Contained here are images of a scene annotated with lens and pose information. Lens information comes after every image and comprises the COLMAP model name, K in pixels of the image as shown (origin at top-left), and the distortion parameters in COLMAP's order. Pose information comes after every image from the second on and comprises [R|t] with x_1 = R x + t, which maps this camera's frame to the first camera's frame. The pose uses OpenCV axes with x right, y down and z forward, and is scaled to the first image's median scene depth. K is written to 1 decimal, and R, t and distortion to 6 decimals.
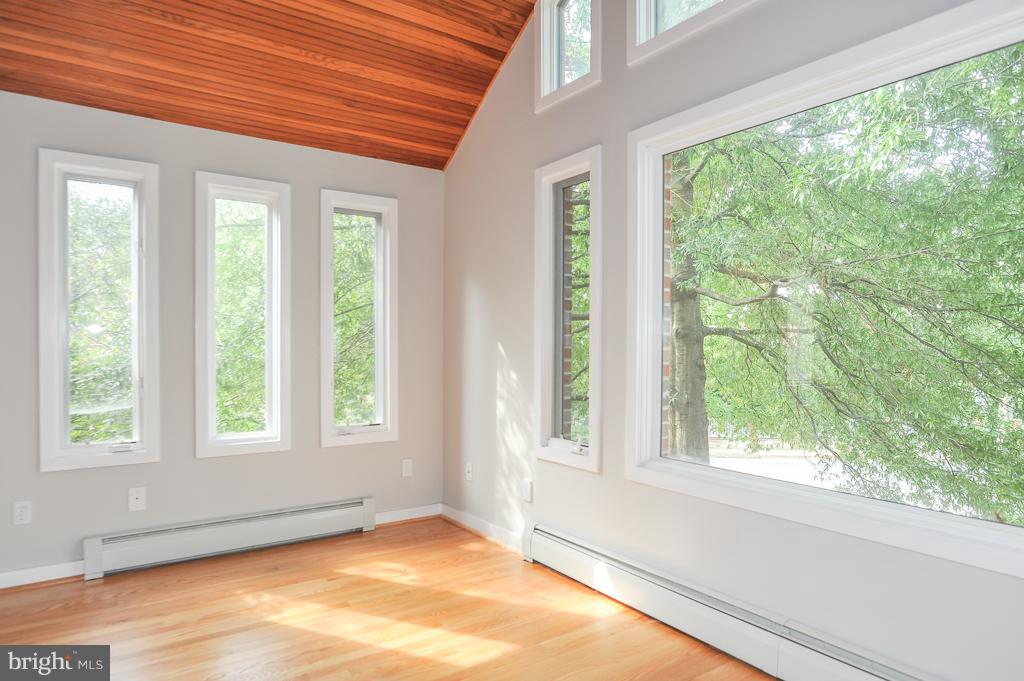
lens RADIAL K [[605.2, 0, 513.4], [0, 605.2, 347.2], [0, 0, 1]] dist [-0.007077, 0.000955]
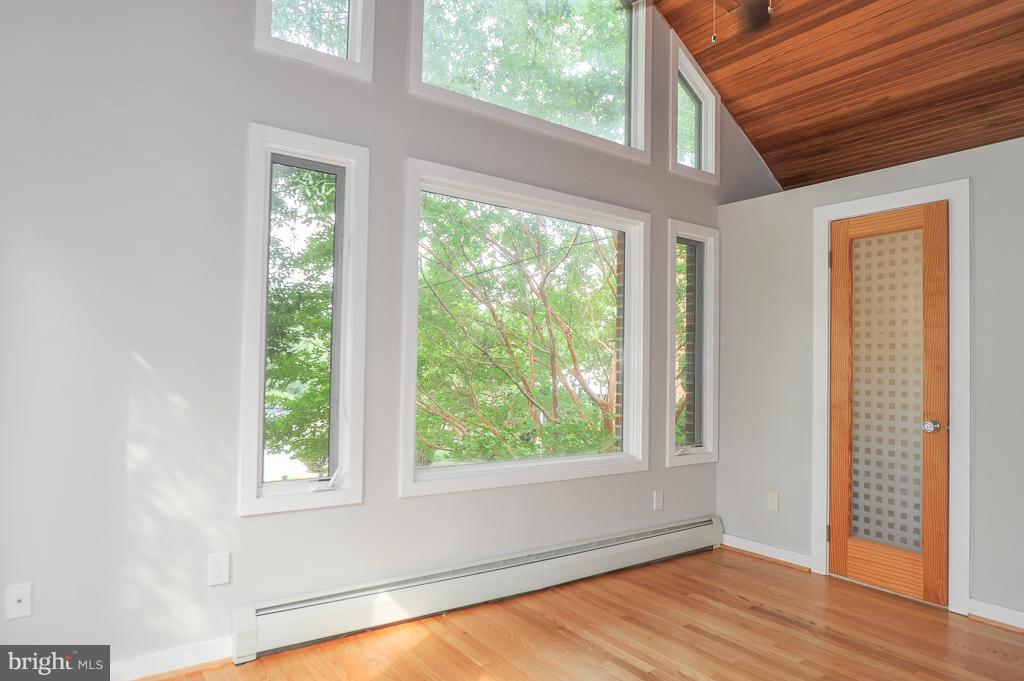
lens RADIAL K [[605.2, 0, 513.4], [0, 605.2, 347.2], [0, 0, 1]] dist [-0.007077, 0.000955]
pose [[0.068095, 0.057018, 0.996048, -0.750215], [0.002554, 0.998352, -0.057324, 0.031751], [-0.997676, 0.006447, 0.067837, 0.698356]]
